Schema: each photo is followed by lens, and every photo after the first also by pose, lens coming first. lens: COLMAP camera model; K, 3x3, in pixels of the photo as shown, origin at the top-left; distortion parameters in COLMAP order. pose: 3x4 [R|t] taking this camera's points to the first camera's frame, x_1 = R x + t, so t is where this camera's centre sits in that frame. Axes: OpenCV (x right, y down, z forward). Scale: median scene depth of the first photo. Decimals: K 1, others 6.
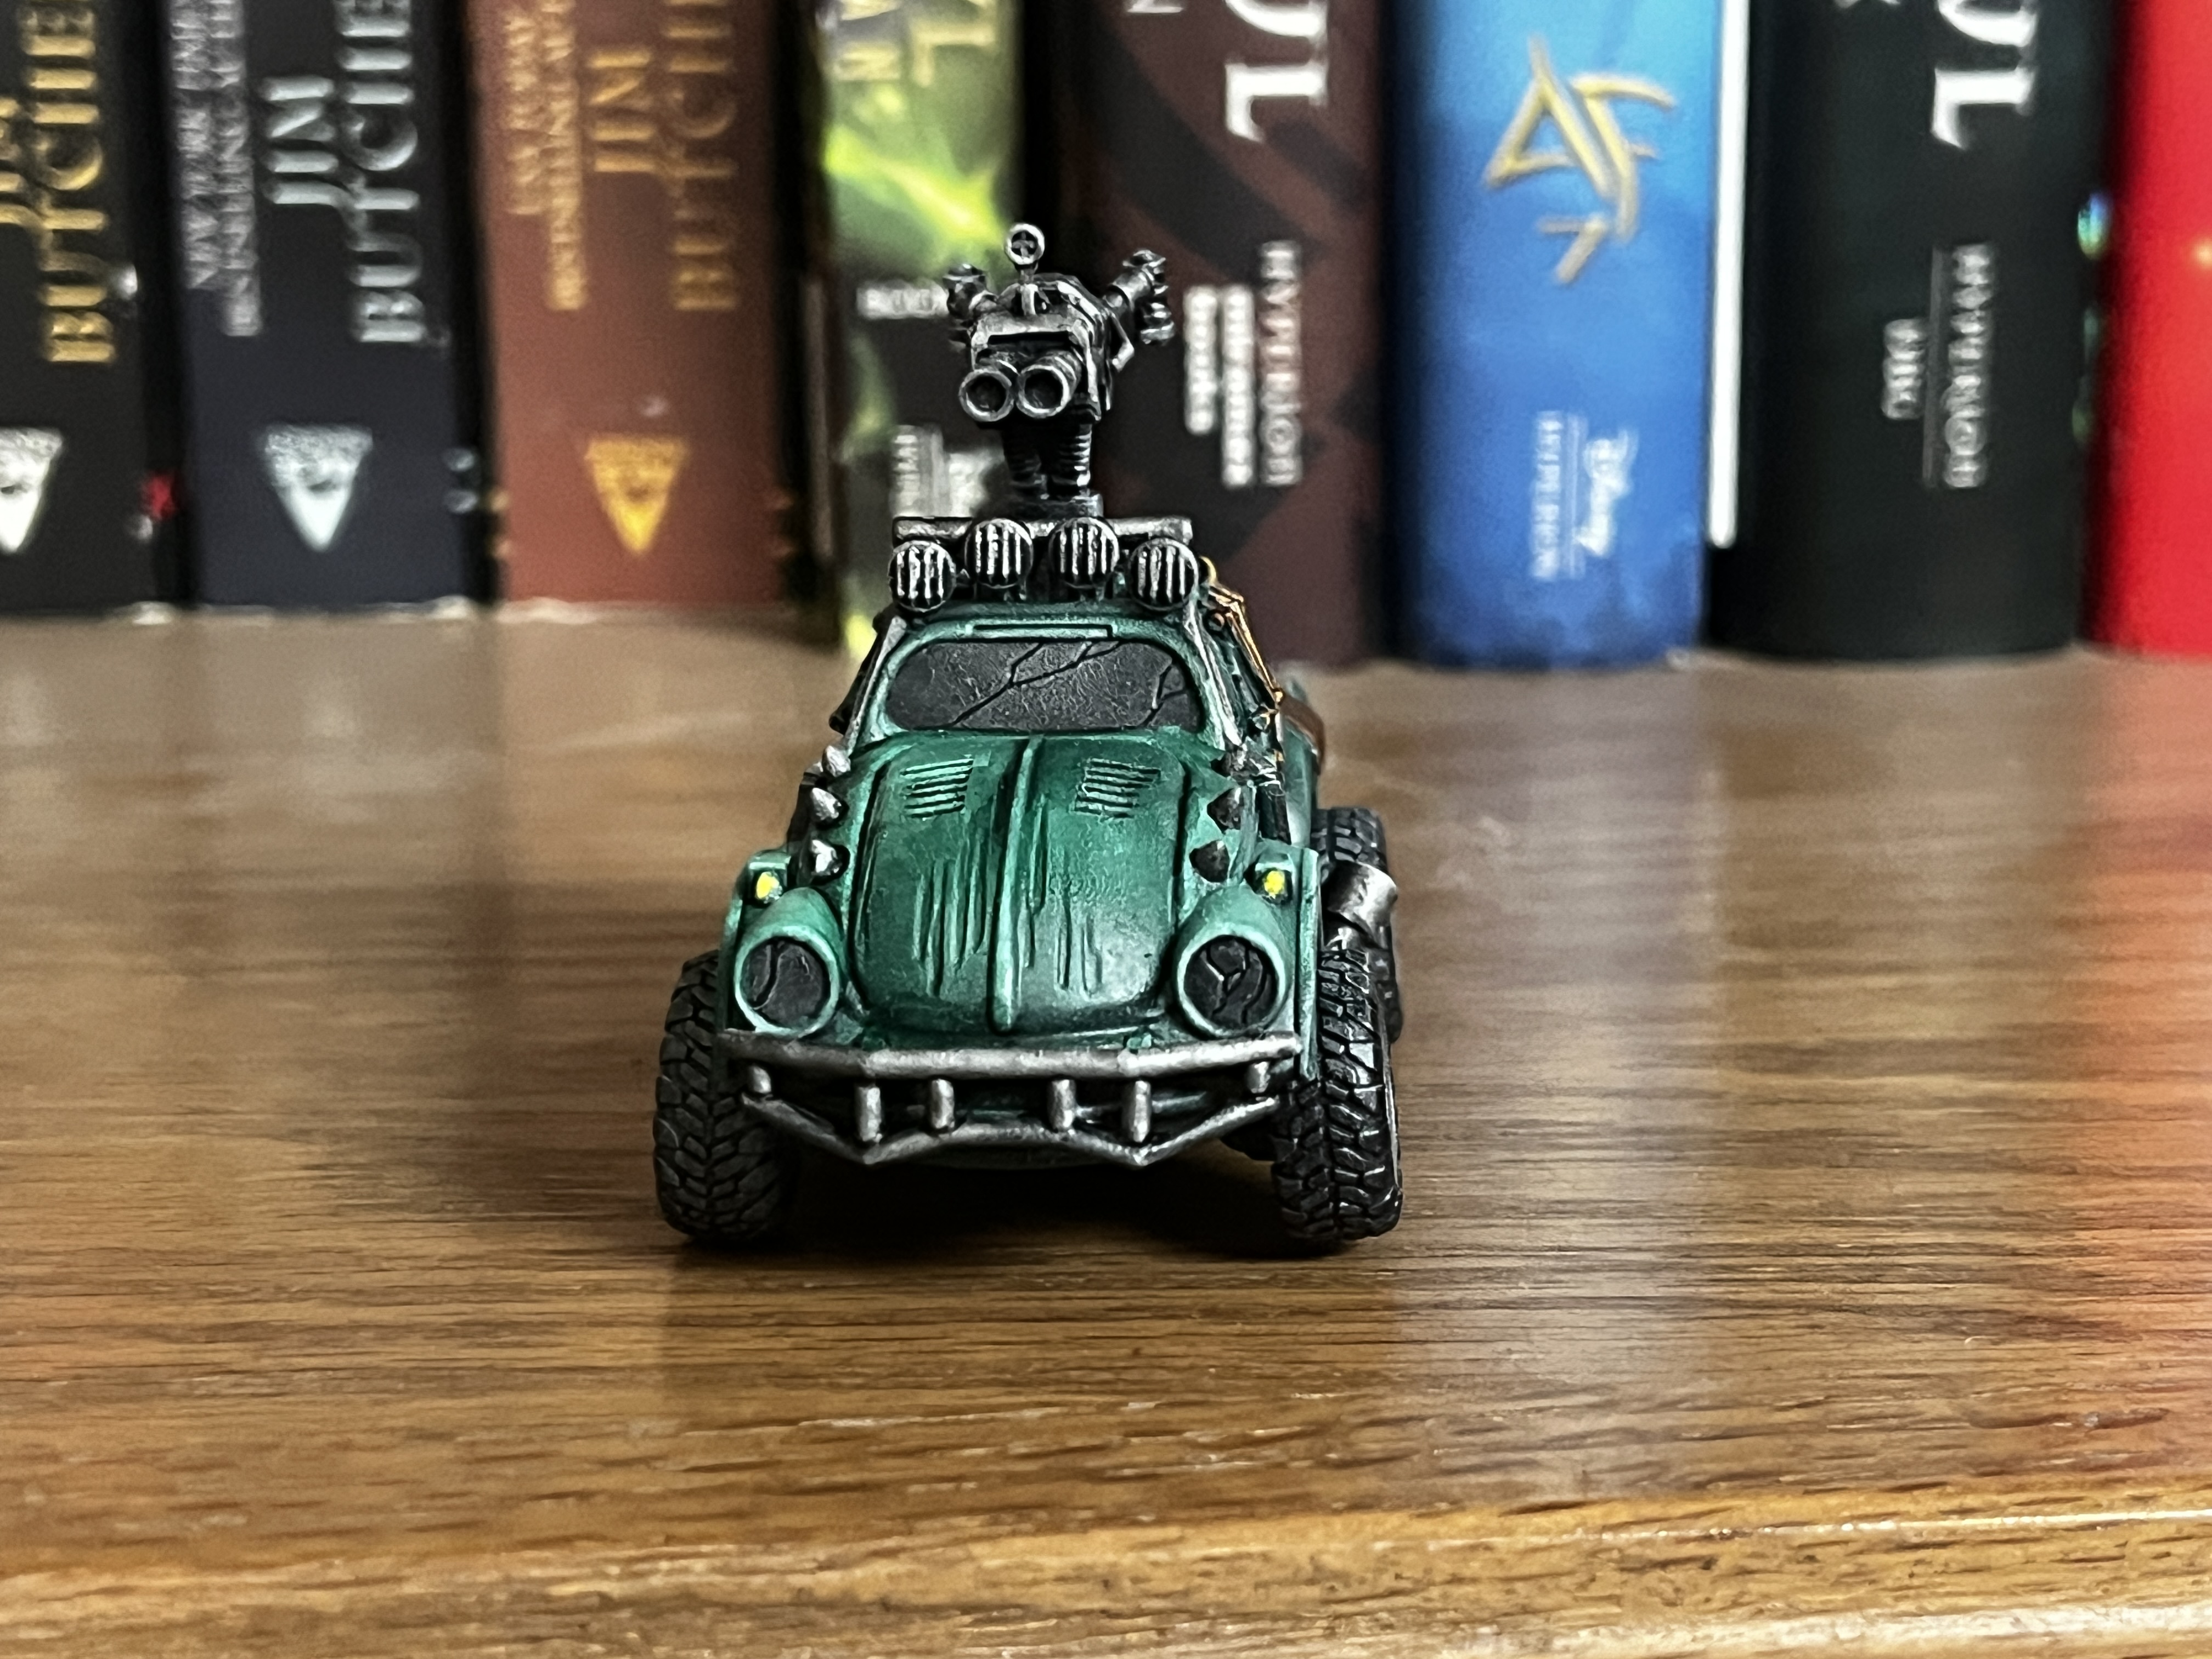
lens RADIAL K [[3915.6, 0, 1116.8], [0, 3915.6, 834.0], [0, 0, 1]] dist [0.196866, -0.983373]
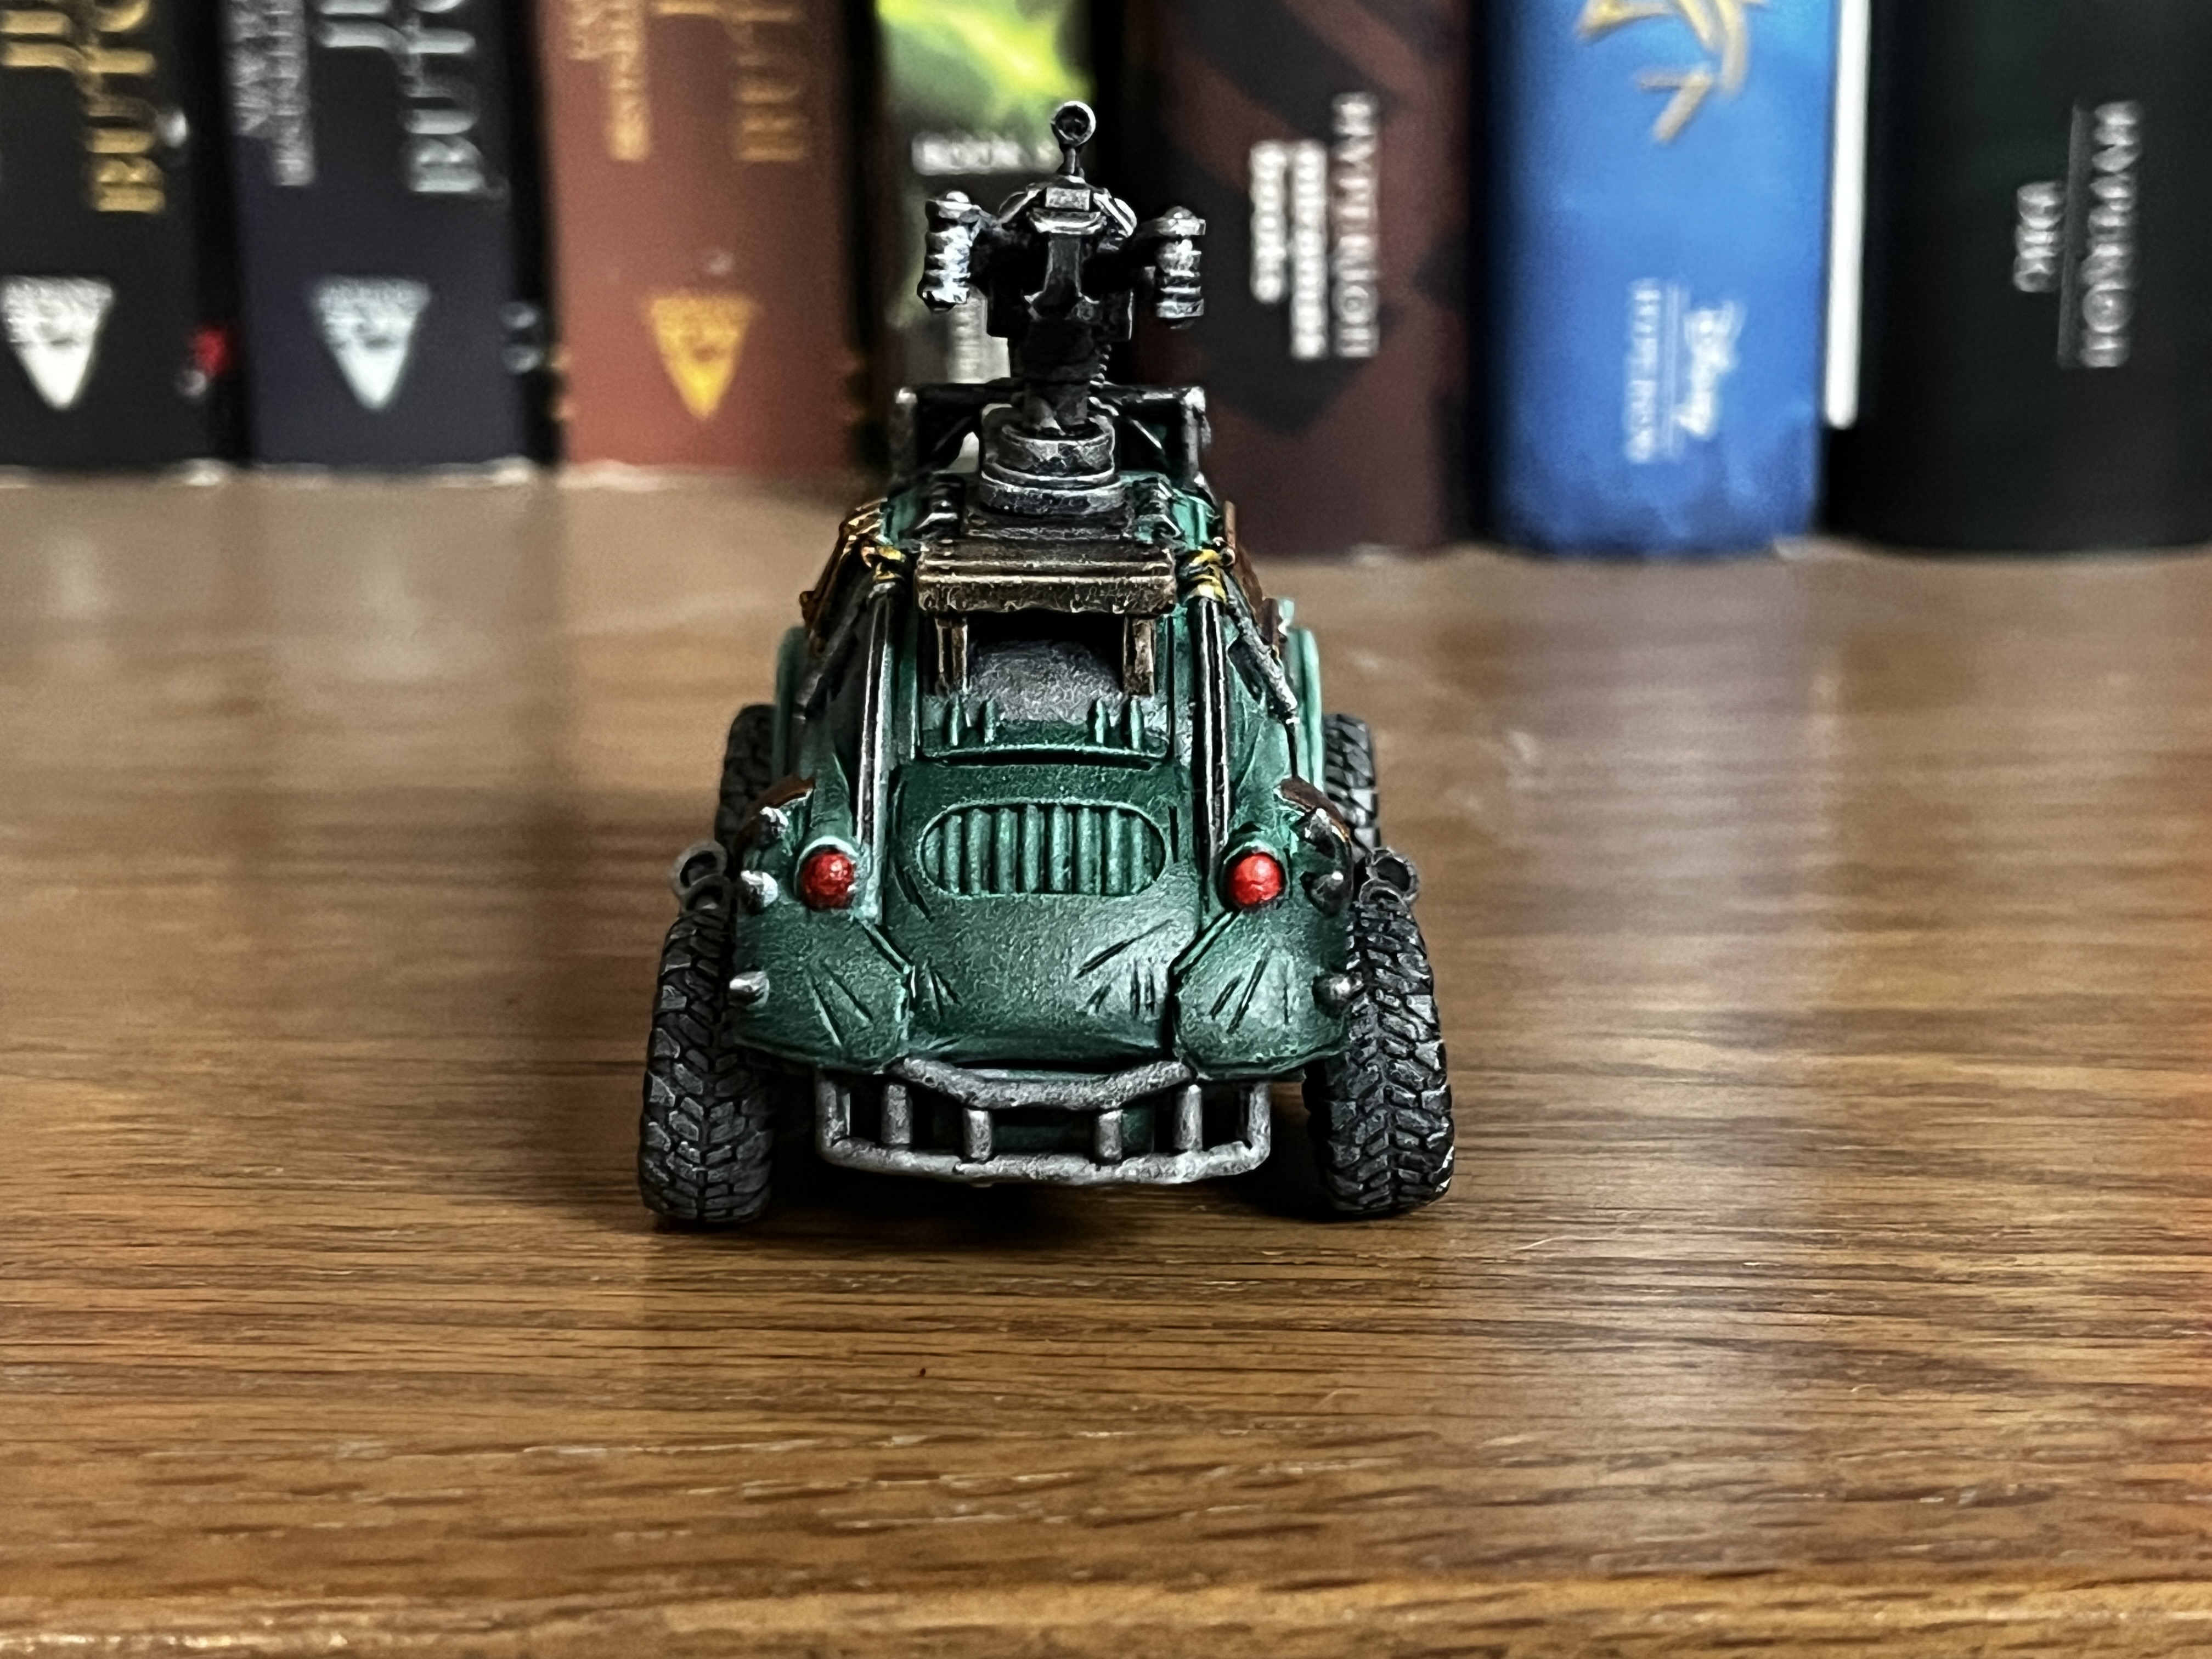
lens RADIAL K [[3924.1, 0, 1112.3], [0, 3924.1, 796.4], [0, 0, 1]] dist [0.183729, -0.874276]
pose [[0.995782, 0.021291, -0.089249, 0.070158], [-0.017790, 0.999048, 0.039842, -0.020793], [0.090012, -0.038087, 0.995212, 0.058741]]
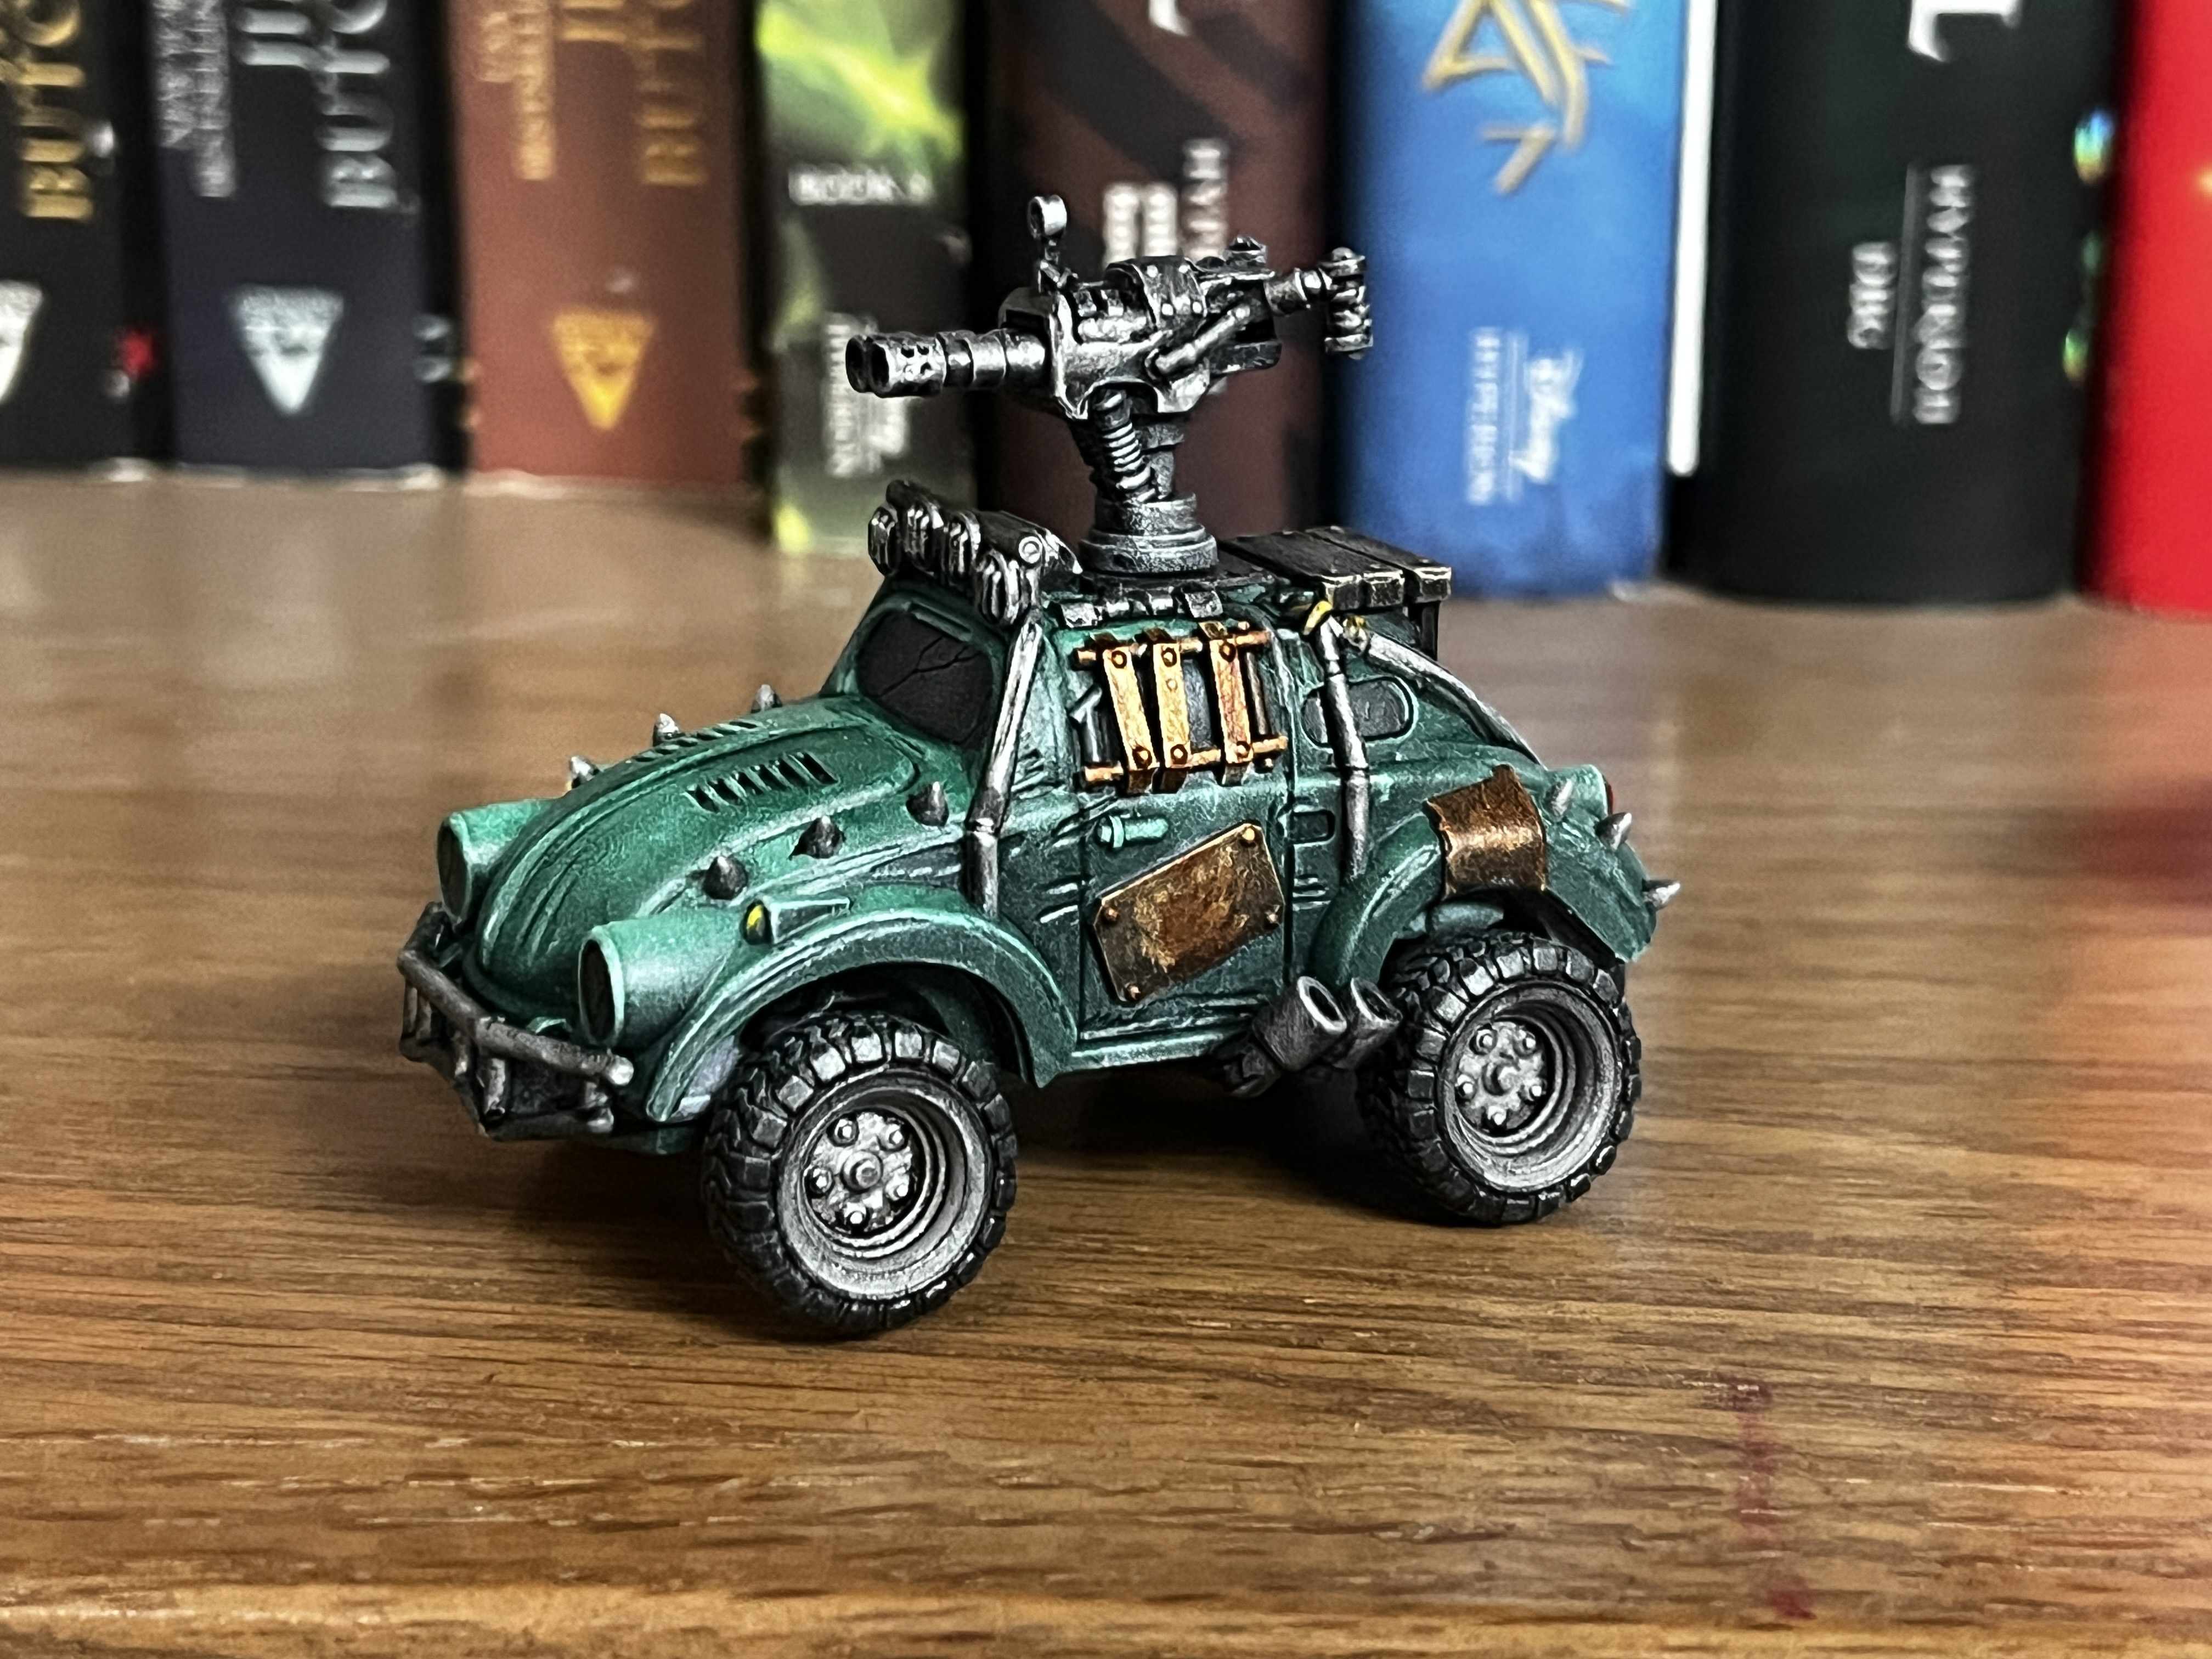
lens RADIAL K [[3914.0, 0, 1089.6], [0, 3914.0, 825.7], [0, 0, 1]] dist [0.181061, -0.854533]
pose [[0.988915, 0.054026, -0.138307, 0.152670], [-0.046966, 0.997446, 0.053816, -0.034006], [0.140862, -0.046723, 0.988926, 0.041706]]
